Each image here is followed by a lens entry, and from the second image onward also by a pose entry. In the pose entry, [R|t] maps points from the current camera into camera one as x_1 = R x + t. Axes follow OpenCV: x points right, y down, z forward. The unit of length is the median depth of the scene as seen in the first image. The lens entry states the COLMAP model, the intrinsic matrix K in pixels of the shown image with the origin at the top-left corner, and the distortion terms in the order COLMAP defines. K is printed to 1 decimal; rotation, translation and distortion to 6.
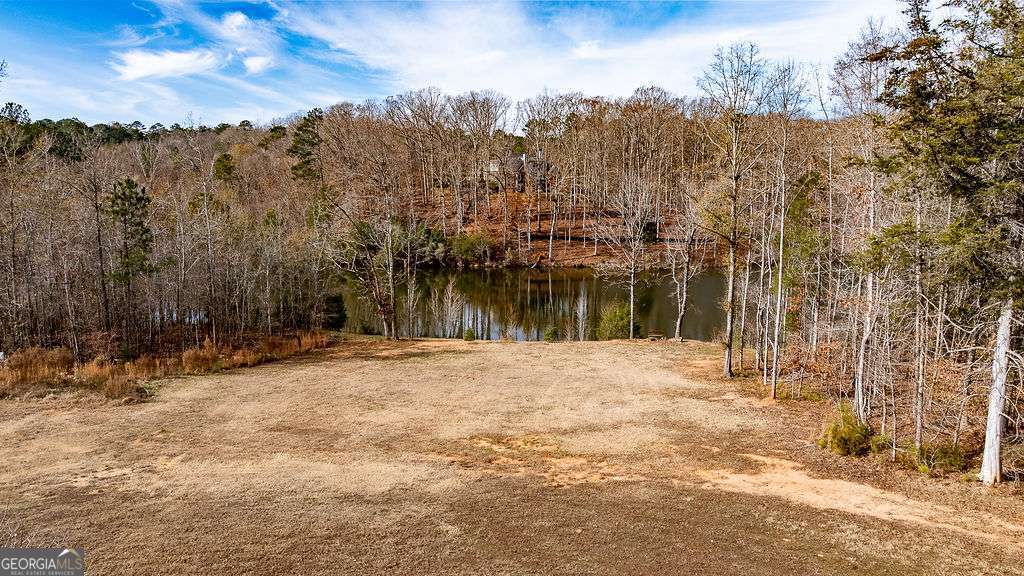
lens RADIAL K [[705.5, 0, 512.0], [0, 705.5, 288.0], [0, 0, 1]] dist [-0.024485, 0.028570]
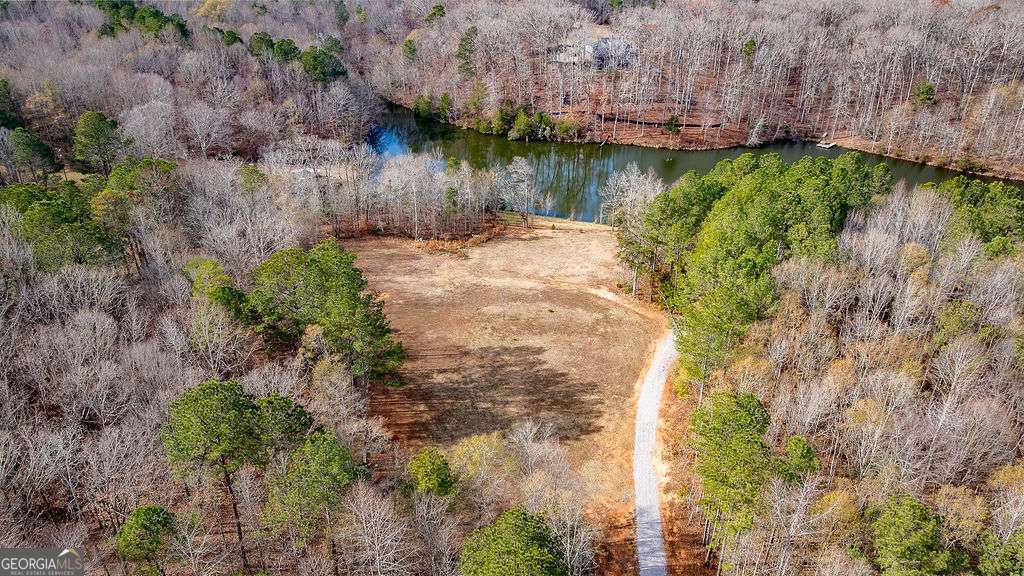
lens RADIAL K [[705.5, 0, 512.0], [0, 705.5, 288.0], [0, 0, 1]] dist [-0.024485, 0.028570]
pose [[0.987364, 0.072547, -0.140887, 0.215913], [-0.021360, 0.941869, 0.335301, -0.725408], [0.157022, -0.328055, 0.931517, -1.940652]]
